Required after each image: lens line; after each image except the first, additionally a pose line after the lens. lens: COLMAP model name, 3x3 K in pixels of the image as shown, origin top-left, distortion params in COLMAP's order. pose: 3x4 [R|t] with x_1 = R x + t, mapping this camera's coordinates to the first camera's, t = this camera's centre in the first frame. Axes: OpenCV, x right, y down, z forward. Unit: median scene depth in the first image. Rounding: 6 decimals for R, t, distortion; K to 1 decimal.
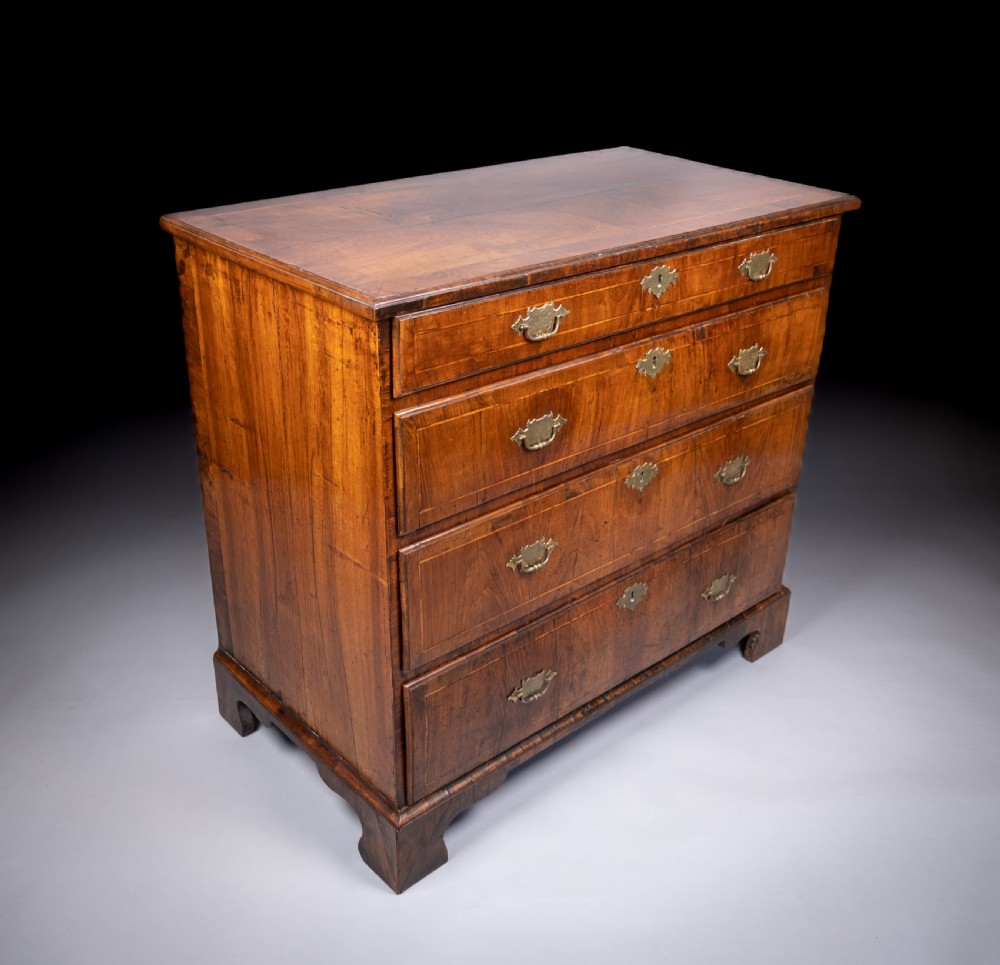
lens RADIAL K [[1049.4, 0, 500.0], [0, 1049.4, 482.5], [0, 0, 1]] dist [-0.011399, -0.014857]
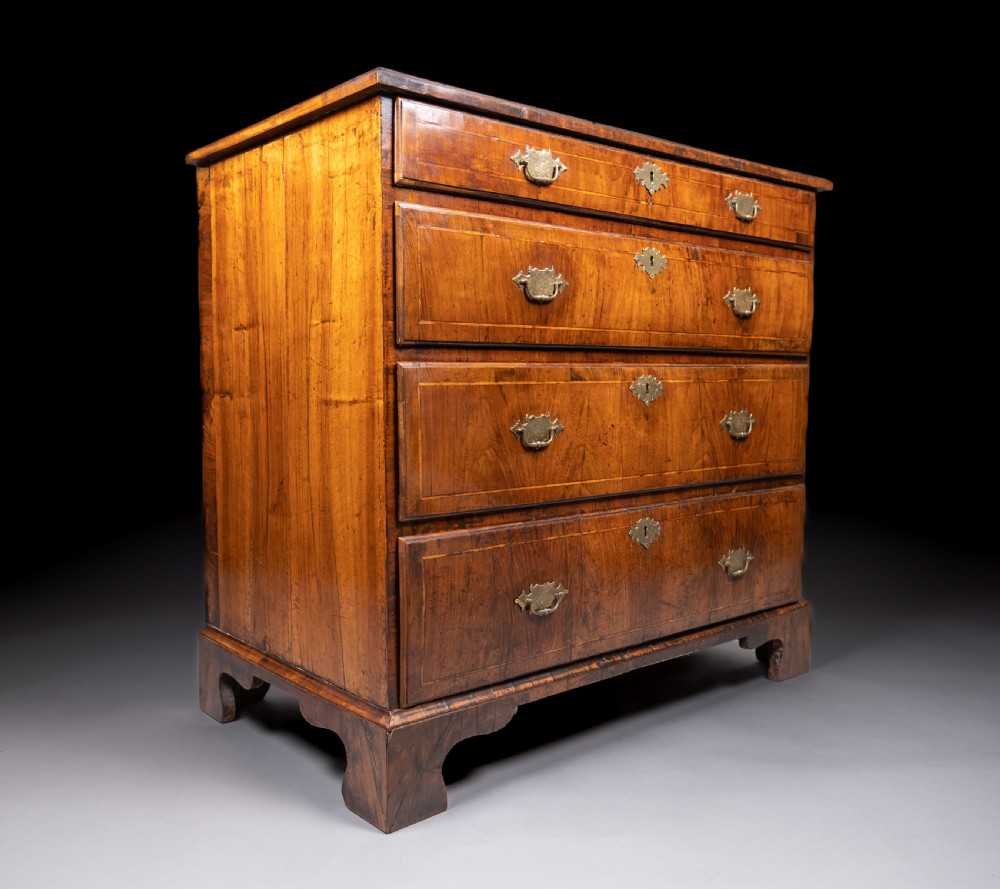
lens RADIAL K [[919.3, 0, 446.2], [0, 919.3, 474.2], [0, 0, 1]] dist [-0.007356, 0.001377]
pose [[0.998704, -0.015102, -0.048601, -0.012037], [-0.003211, 0.934356, -0.356327, 0.406518], [0.050792, 0.356022, 0.933096, 0.240166]]
